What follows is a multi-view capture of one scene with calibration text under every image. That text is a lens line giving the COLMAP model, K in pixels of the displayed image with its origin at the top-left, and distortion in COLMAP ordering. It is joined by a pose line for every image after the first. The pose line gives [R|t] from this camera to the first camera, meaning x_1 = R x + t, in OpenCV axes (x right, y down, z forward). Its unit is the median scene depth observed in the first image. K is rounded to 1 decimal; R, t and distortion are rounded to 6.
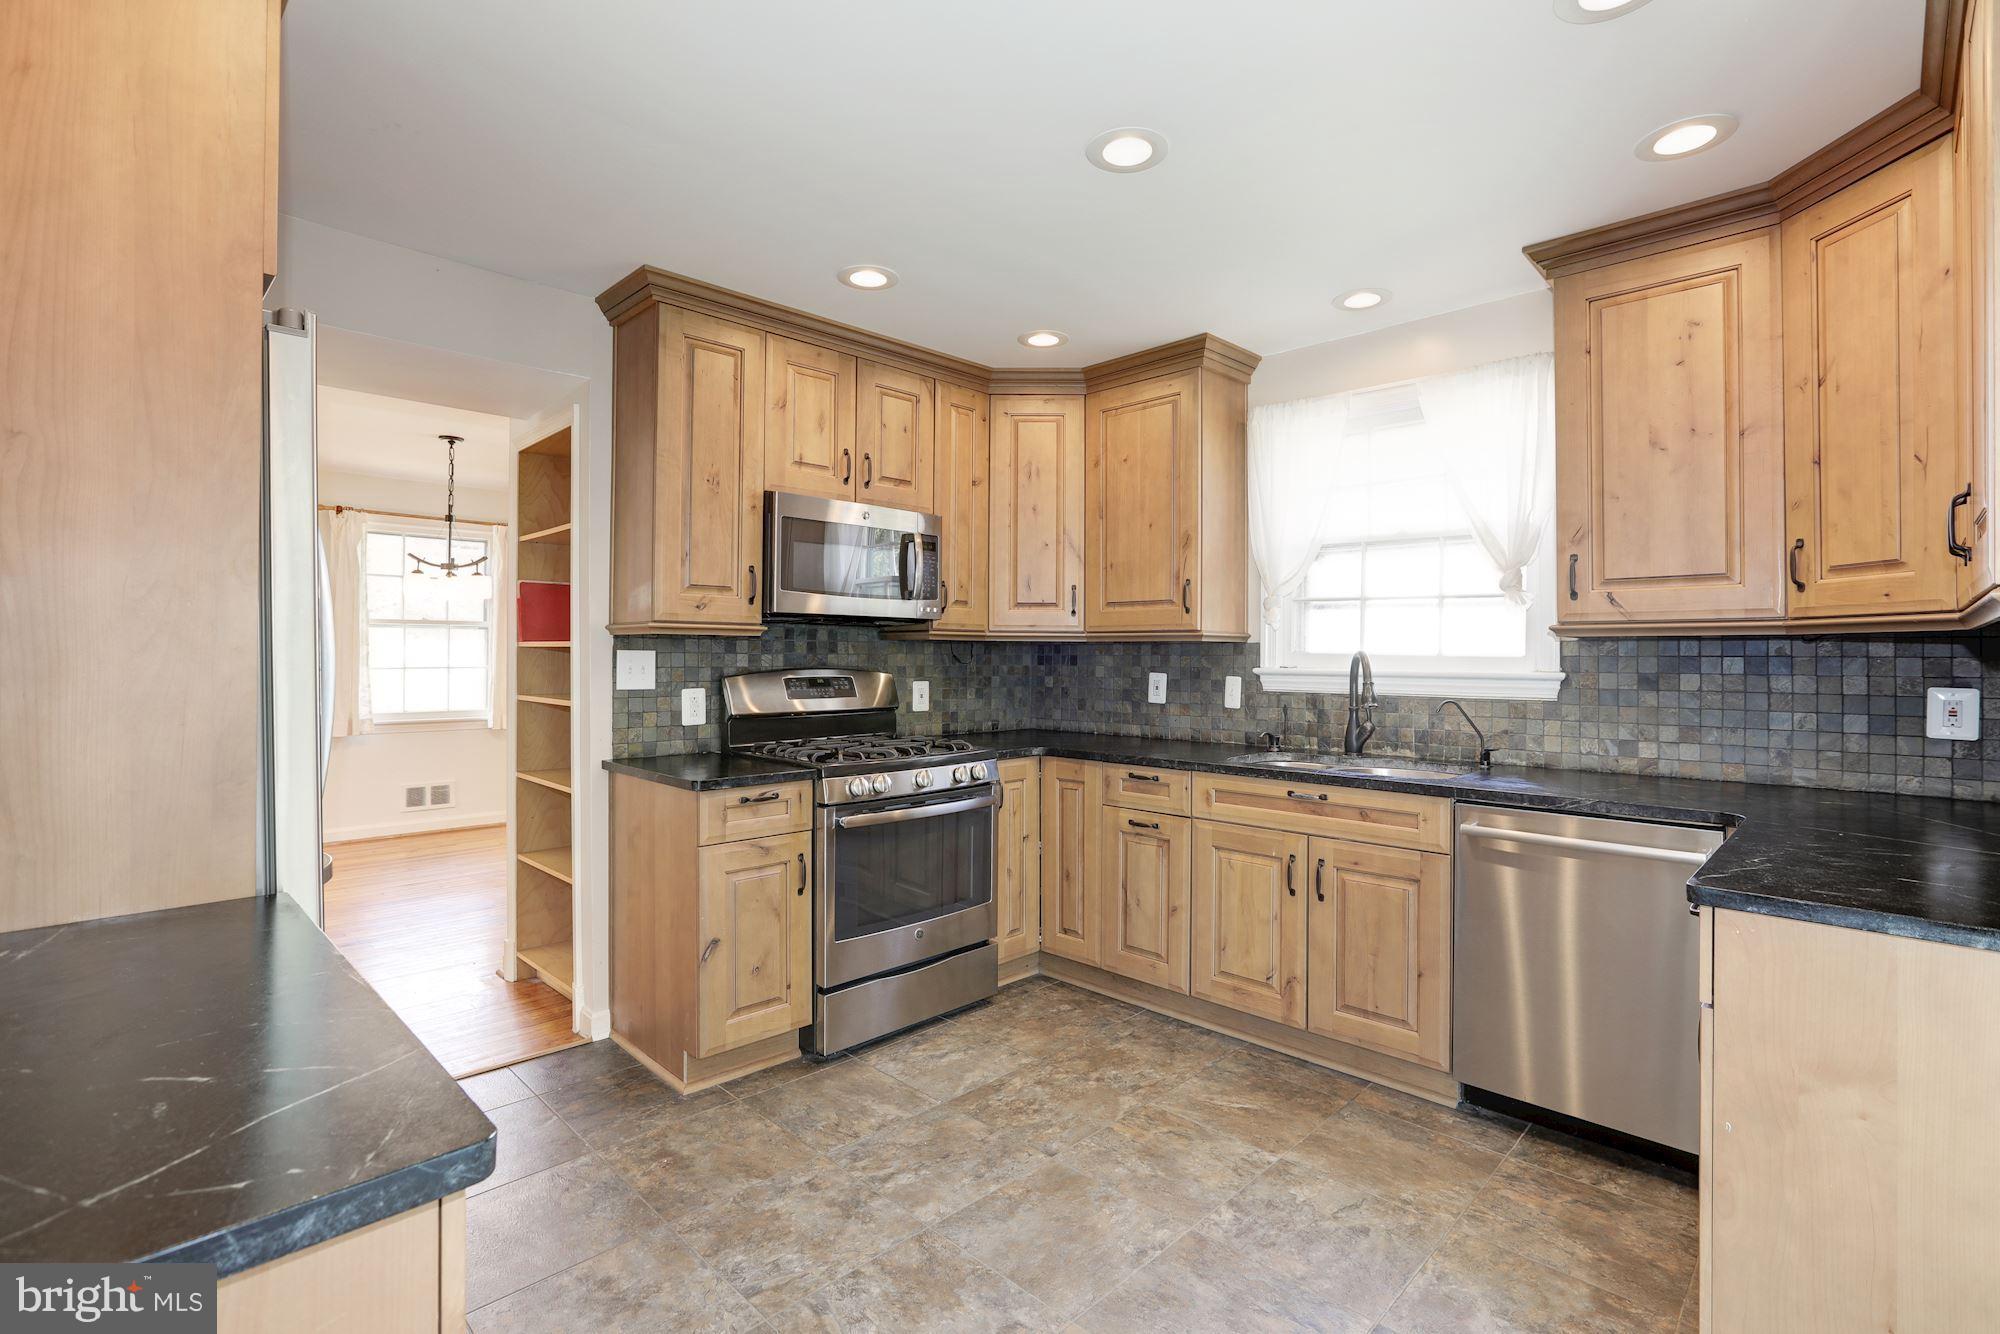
lens RADIAL K [[914.7, 0, 985.6], [0, 914.7, 649.6], [0, 0, 1]] dist [-0.036159, 0.017691]
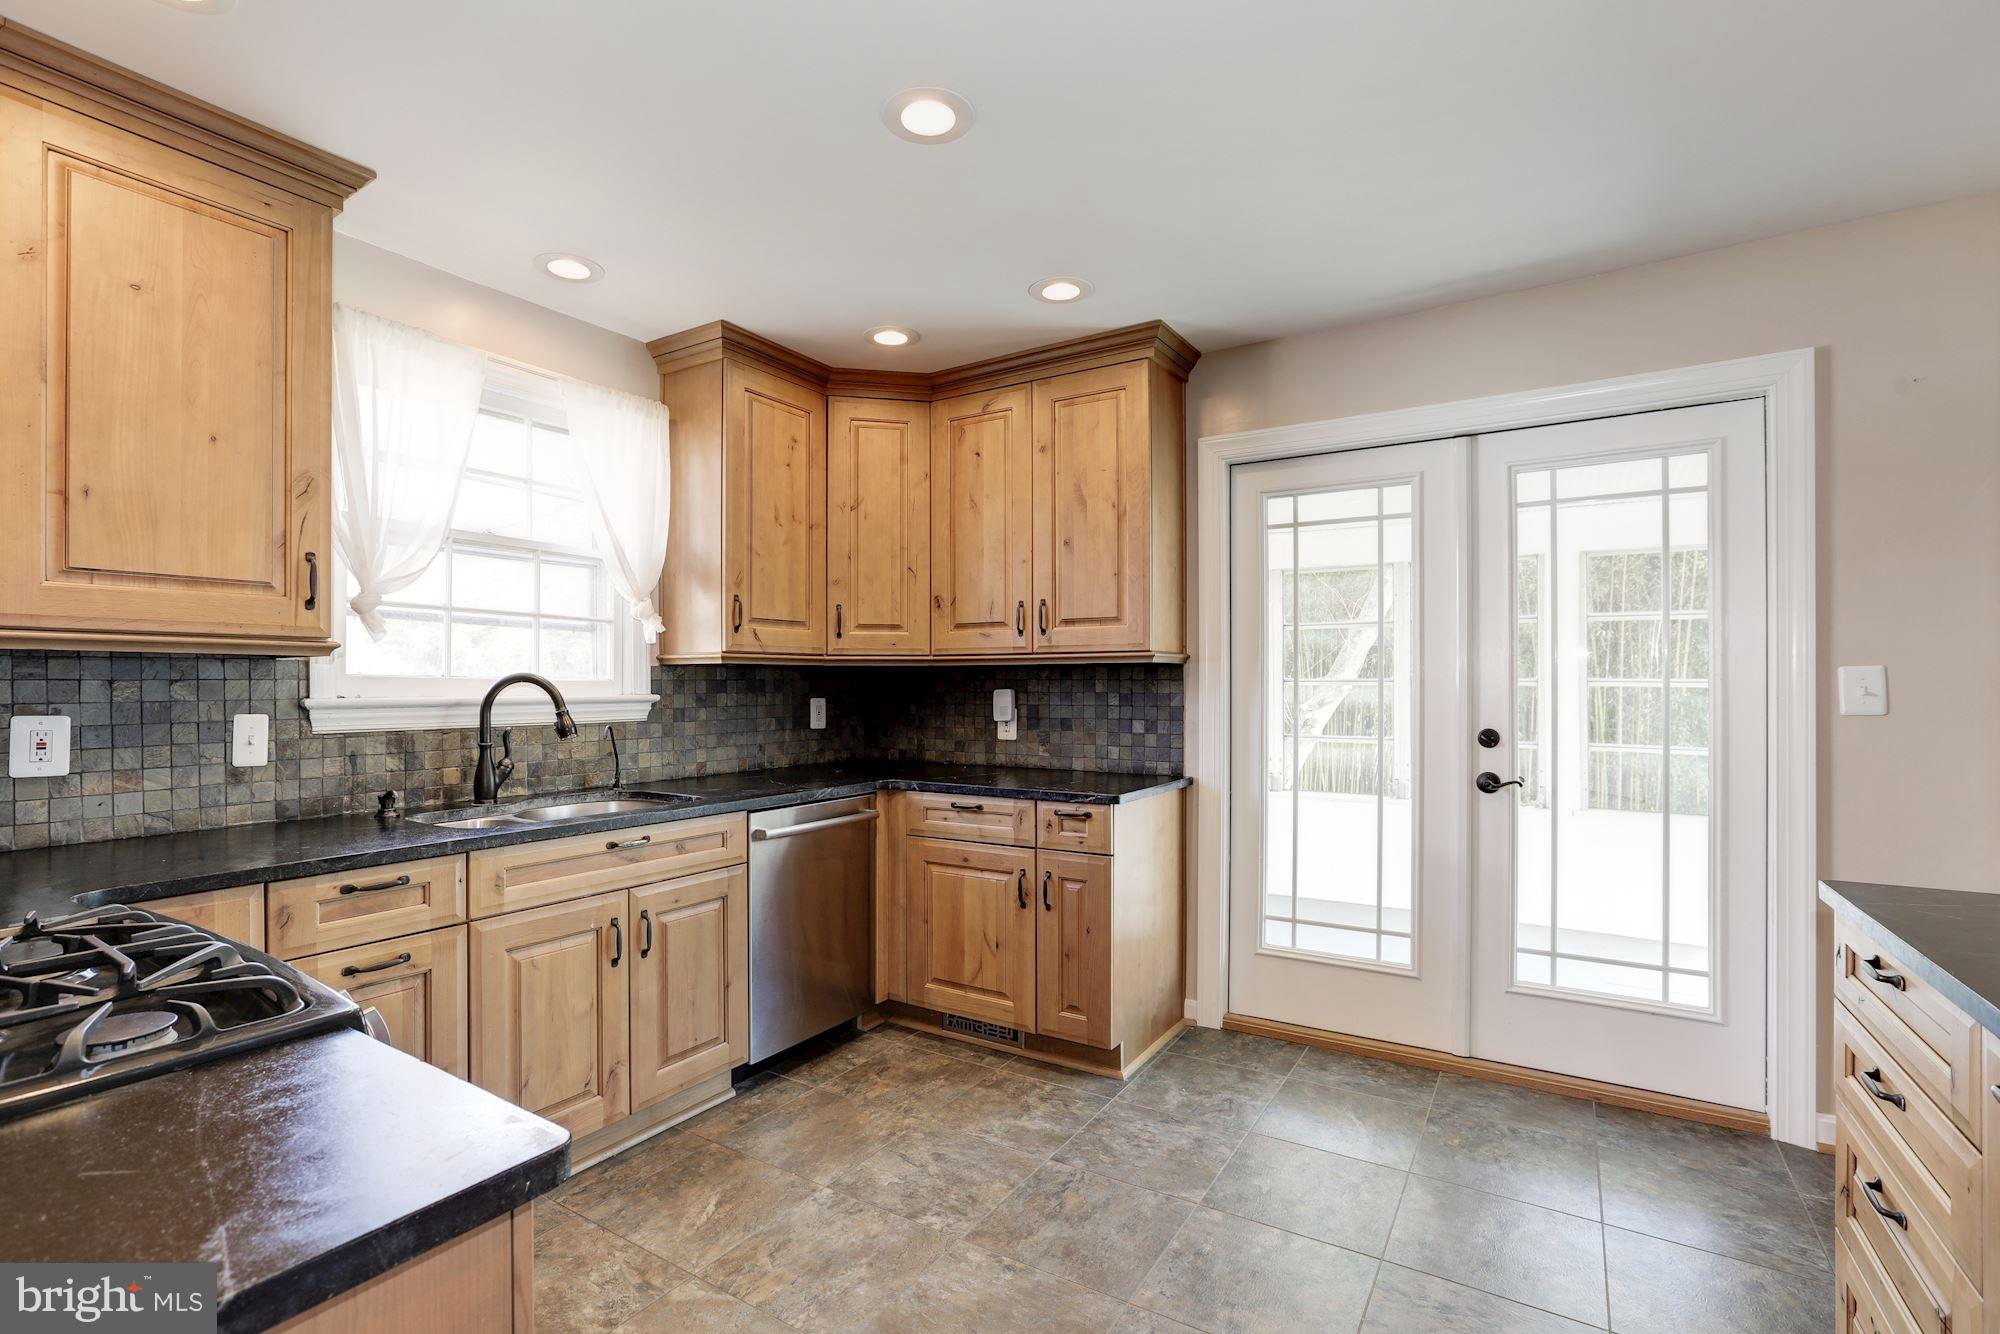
lens RADIAL K [[914.7, 0, 990.1], [0, 914.7, 687.8], [0, 0, 1]] dist [-0.036159, 0.017691]
pose [[-0.213530, -0.009402, 0.976891, -0.529461], [-0.005402, 0.999950, 0.008443, 0.004872], [-0.976922, -0.003474, -0.213570, 0.811990]]
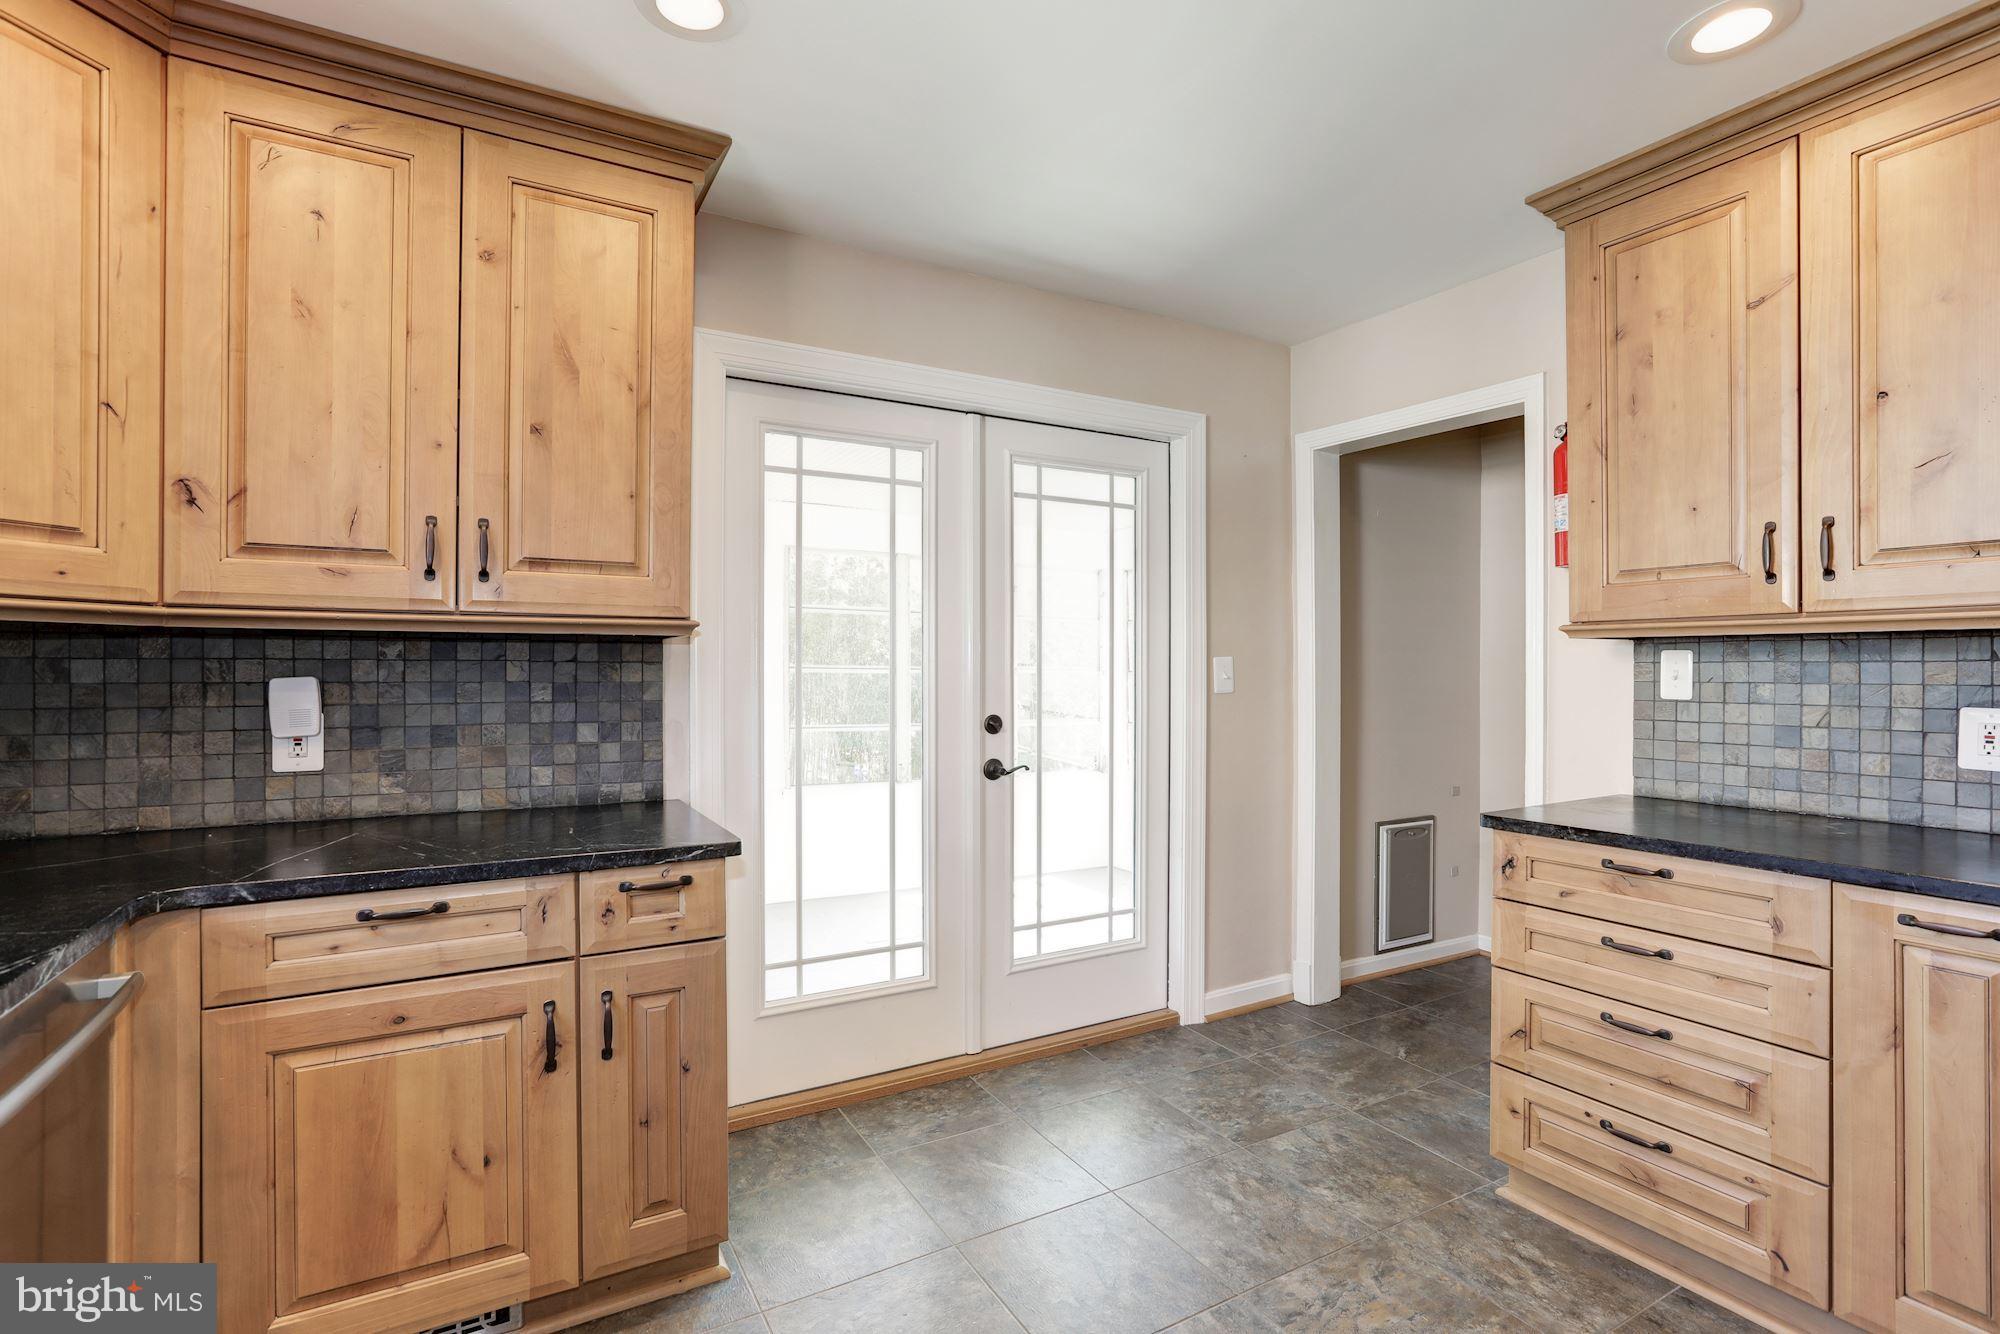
lens RADIAL K [[914.7, 0, 998.8], [0, 914.7, 670.2], [0, 0, 1]] dist [-0.036159, 0.017691]
pose [[-0.961184, -0.007301, 0.275811, 0.042587], [-0.008538, 0.999958, -0.003284, 0.010484], [-0.275776, -0.005511, -0.961206, 1.020584]]
